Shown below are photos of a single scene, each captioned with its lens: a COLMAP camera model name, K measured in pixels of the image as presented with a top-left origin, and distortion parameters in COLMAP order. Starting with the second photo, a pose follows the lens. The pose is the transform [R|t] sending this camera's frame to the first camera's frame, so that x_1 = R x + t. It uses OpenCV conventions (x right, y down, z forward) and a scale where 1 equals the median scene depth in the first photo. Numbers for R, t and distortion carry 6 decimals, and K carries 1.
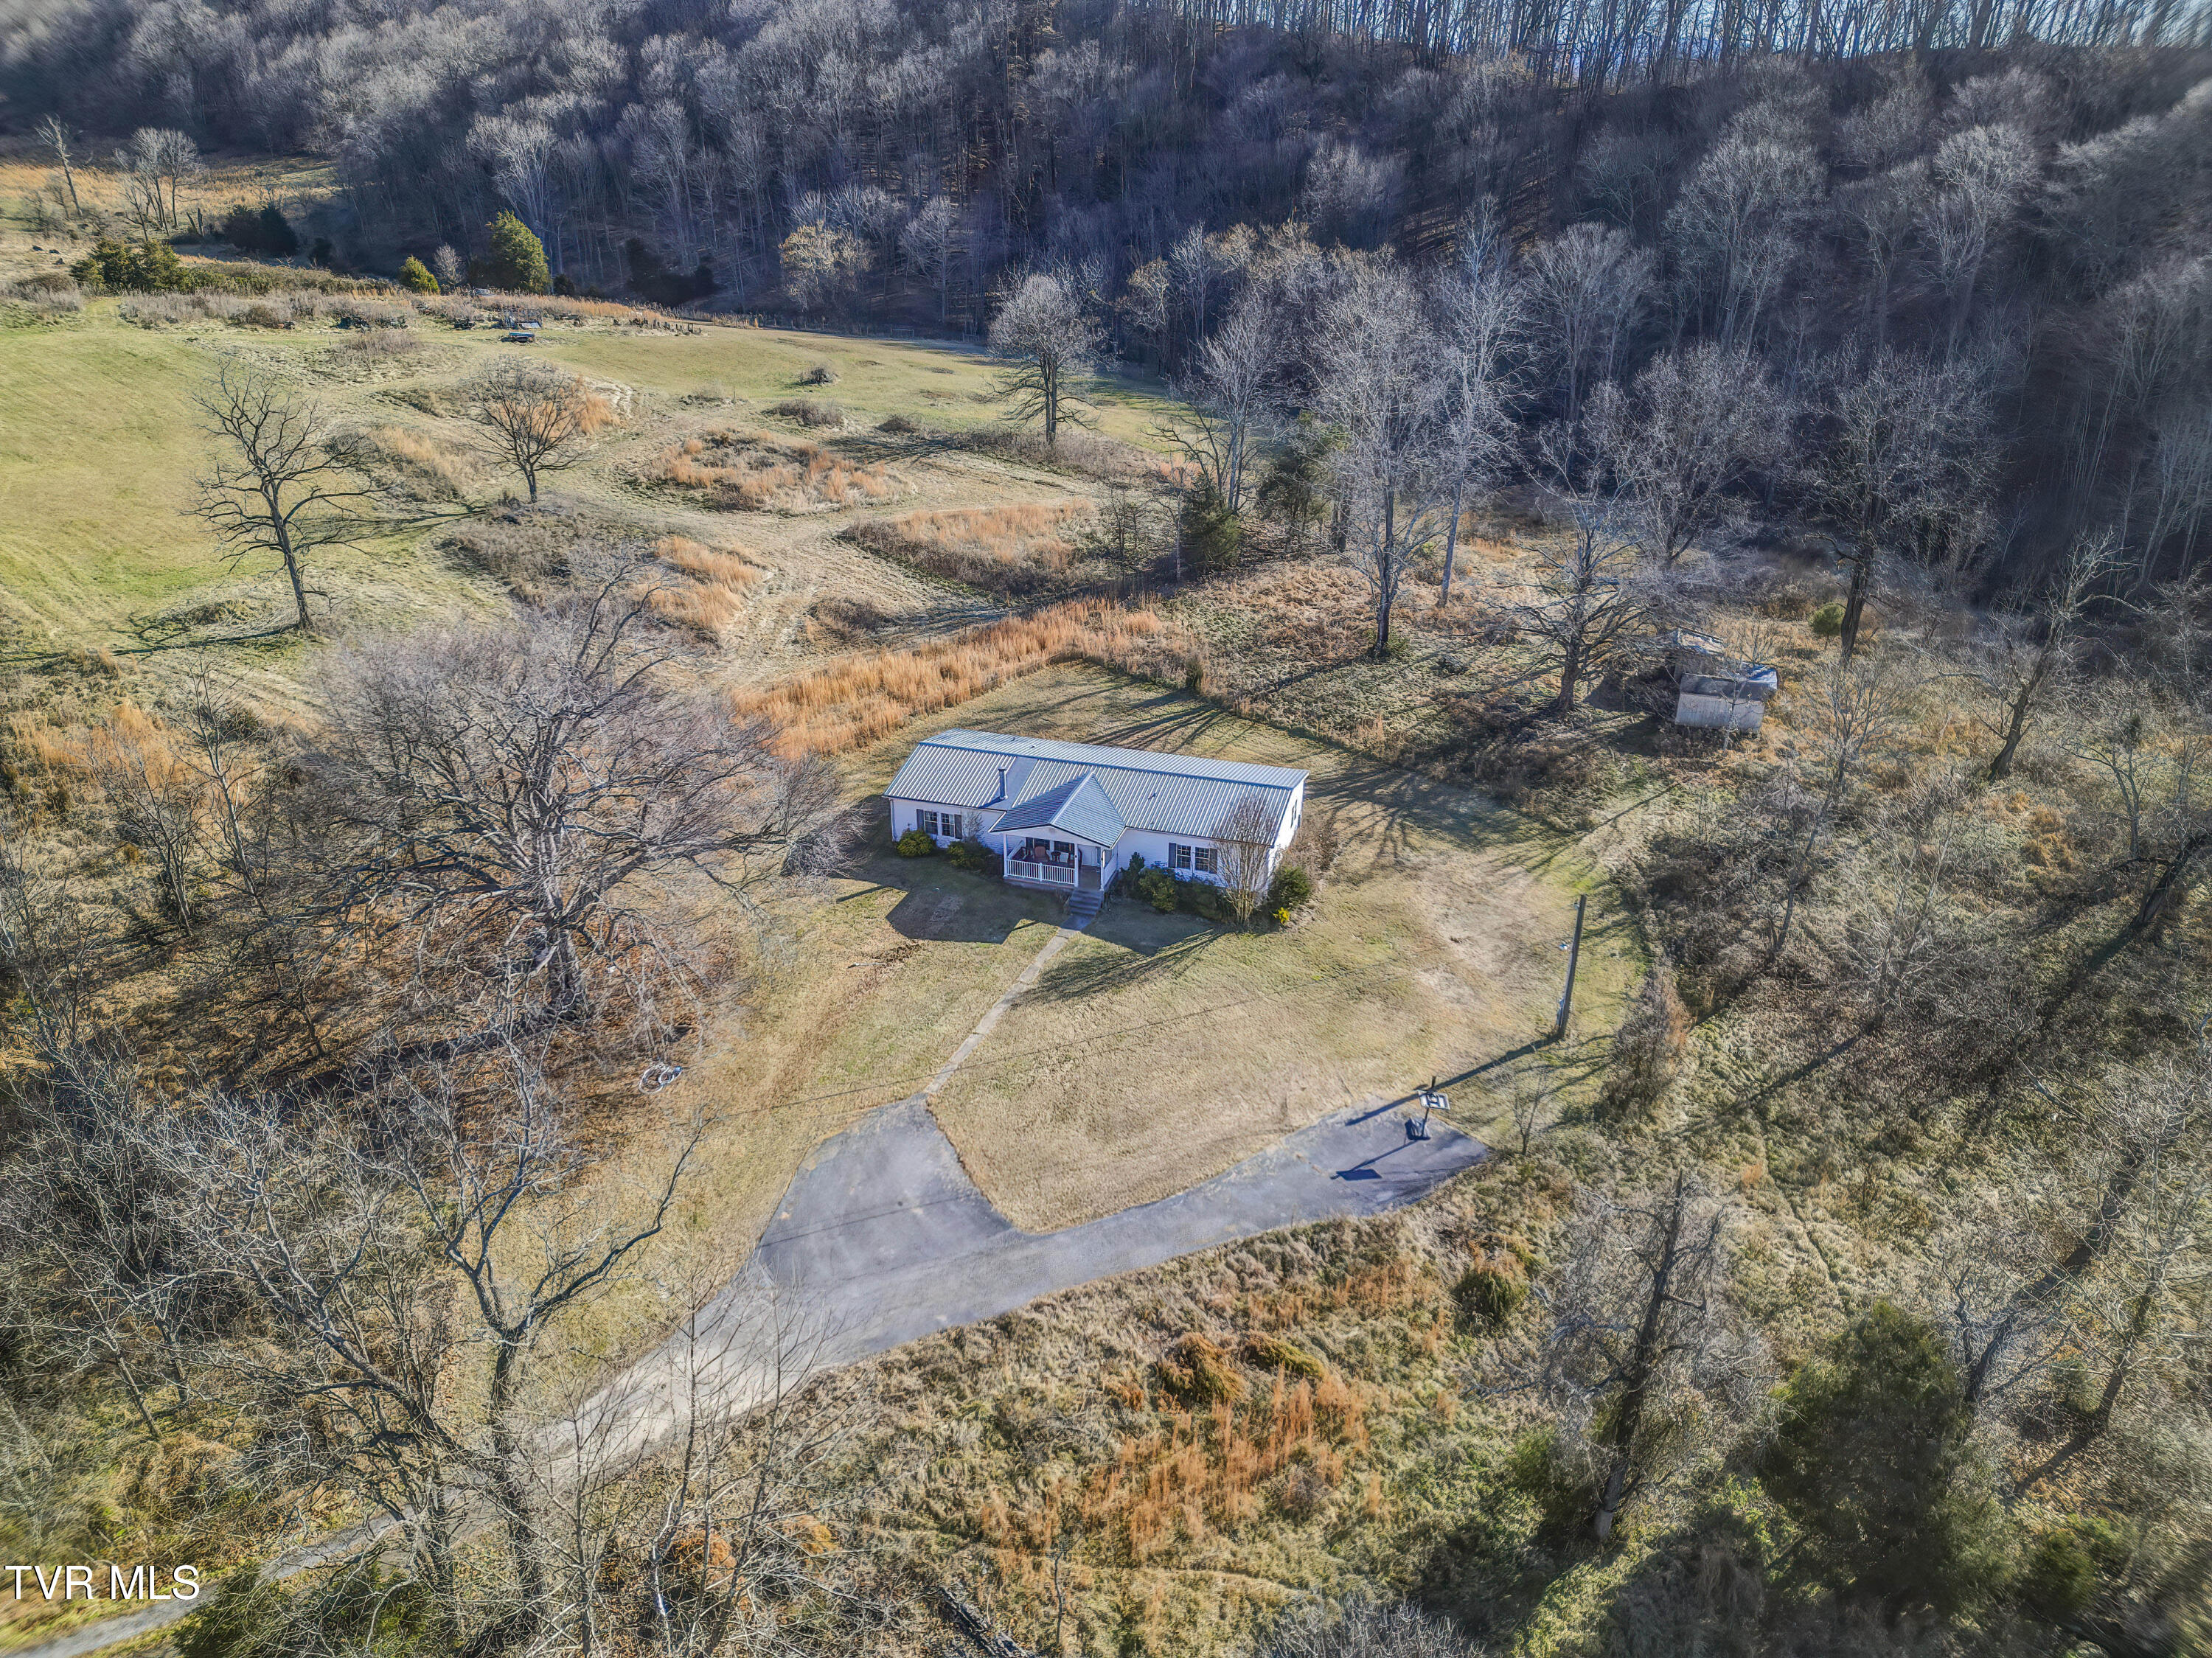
lens RADIAL K [[1558.7, 0, 1106.0], [0, 1558.7, 829.0], [0, 0, 1]] dist [0.079228, -0.081881]
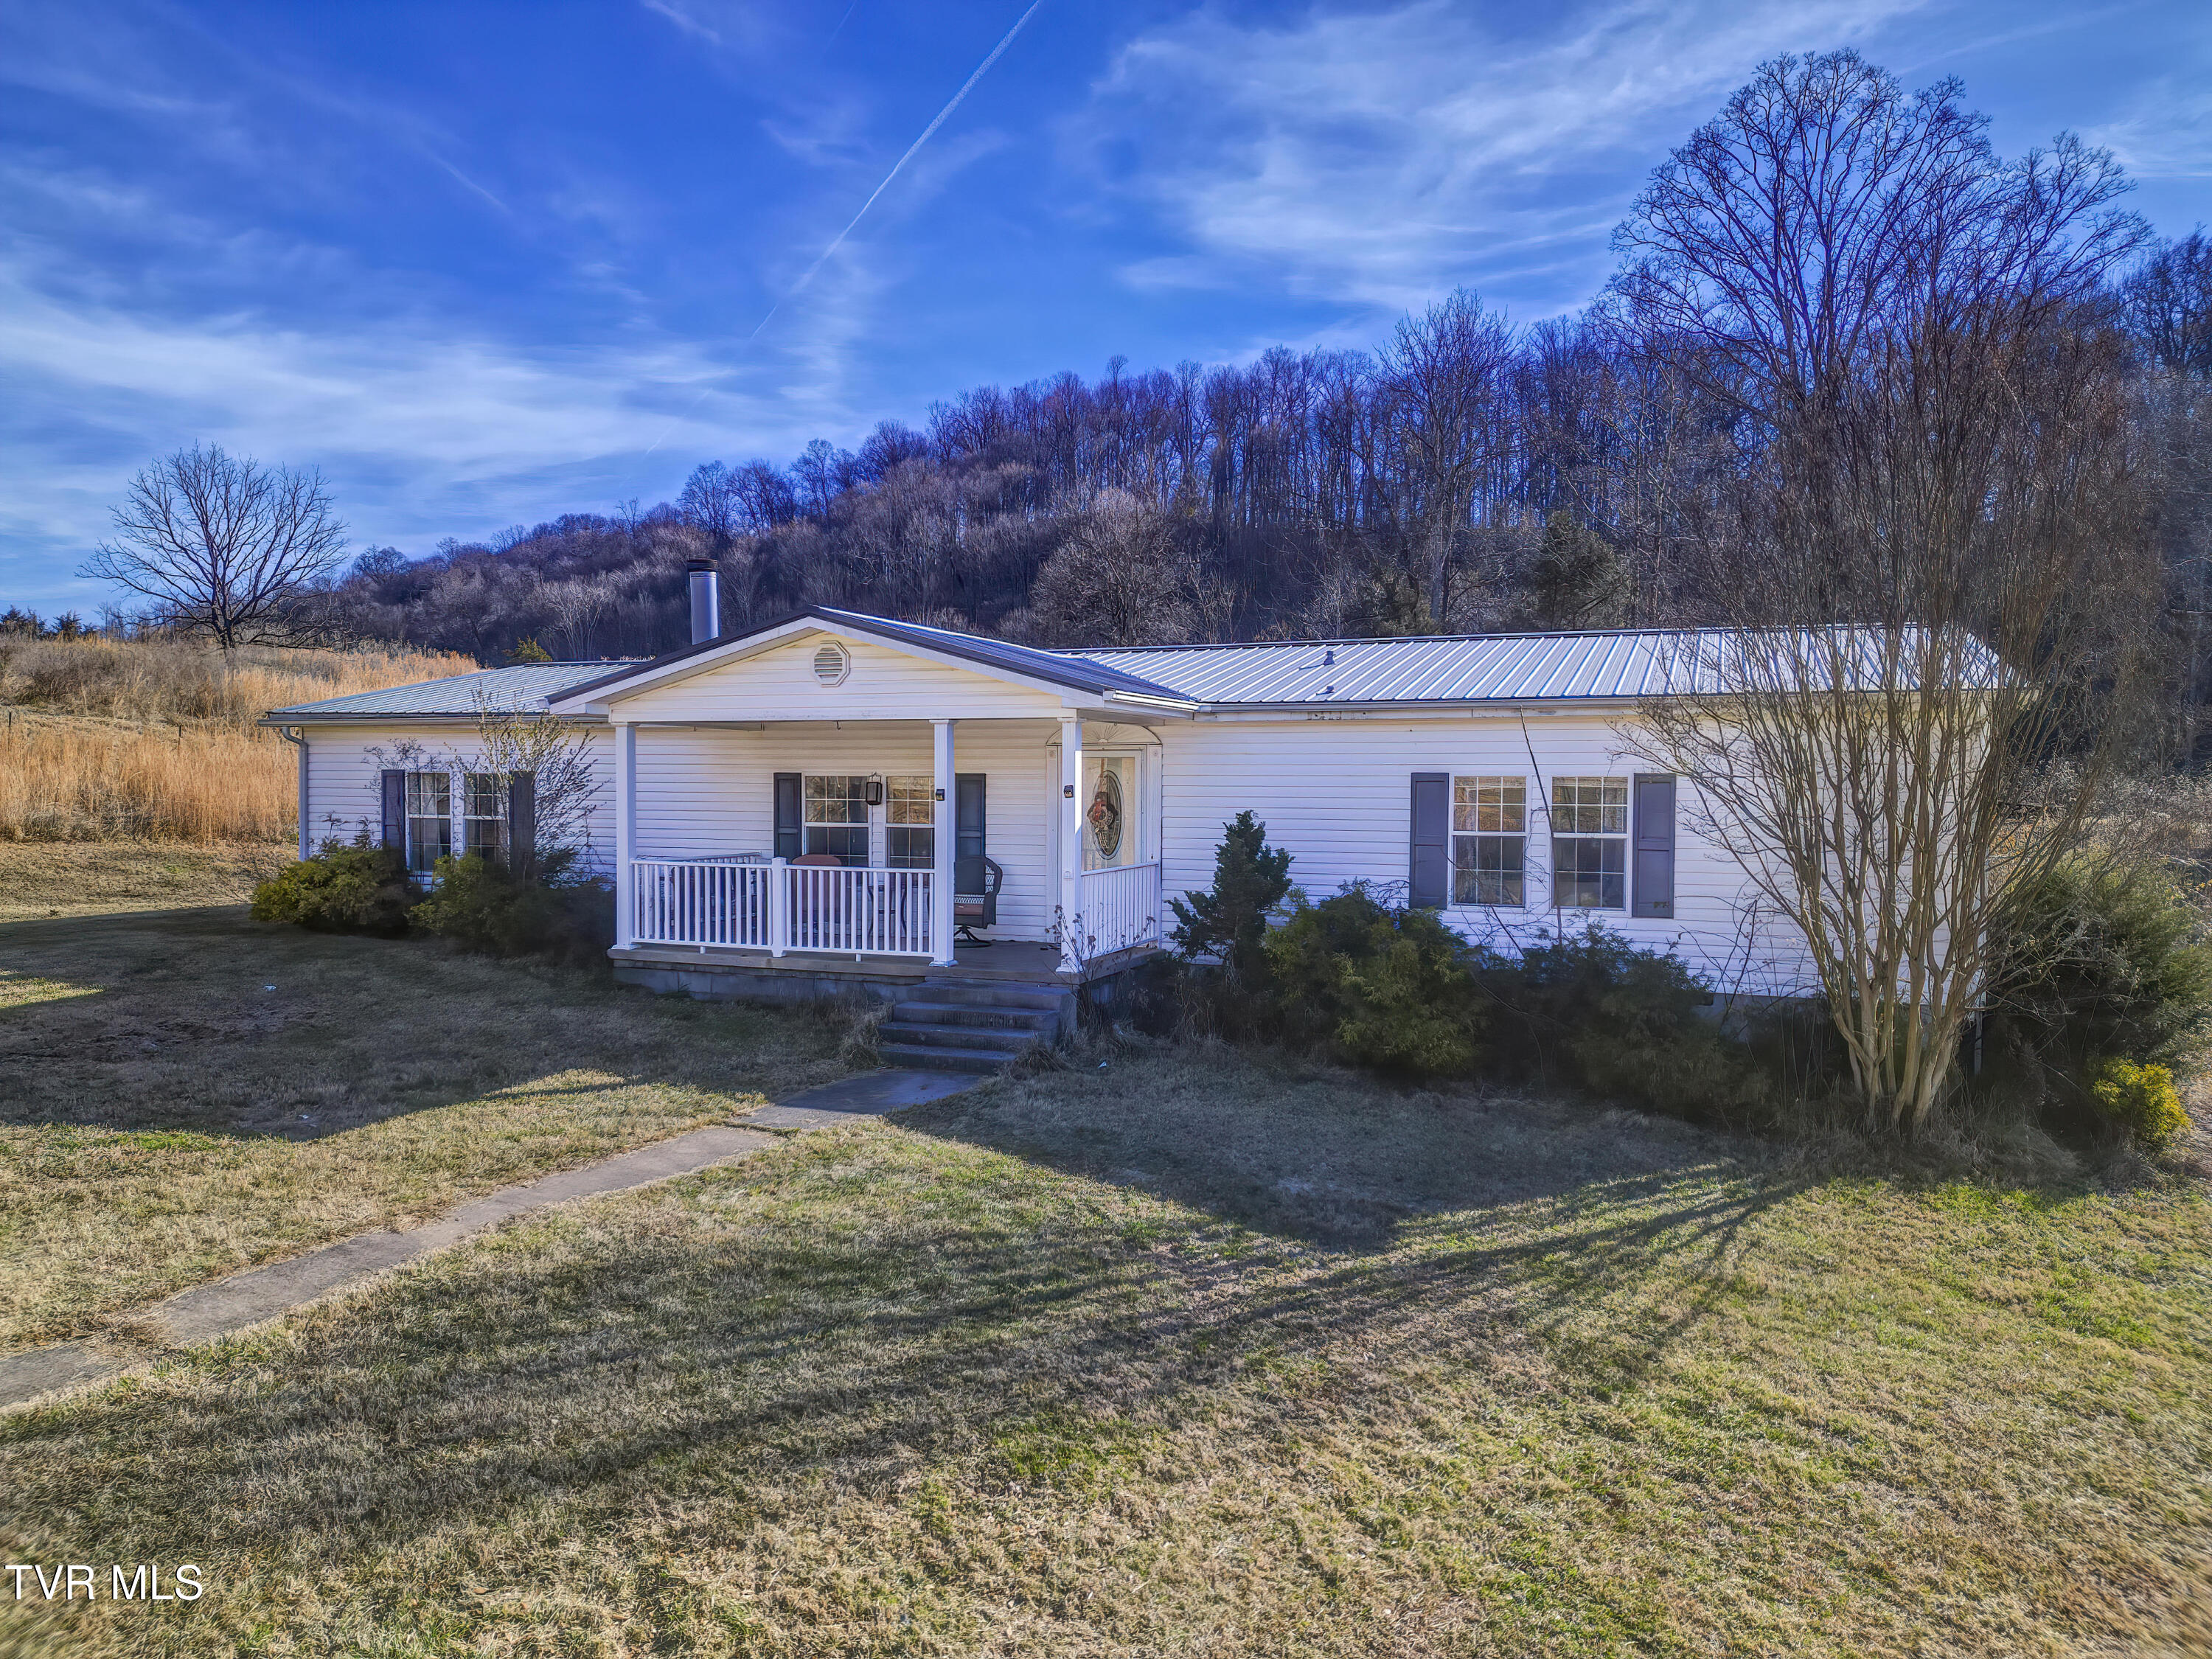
lens RADIAL K [[1558.8, 0, 1106.0], [0, 1558.8, 829.5], [0, 0, 1]] dist [0.079228, -0.081881]
pose [[0.996509, -0.000784, -0.083478, 0.017962], [-0.032325, 0.918327, -0.394500, 0.096399], [0.076969, 0.395821, 0.915096, 0.812954]]
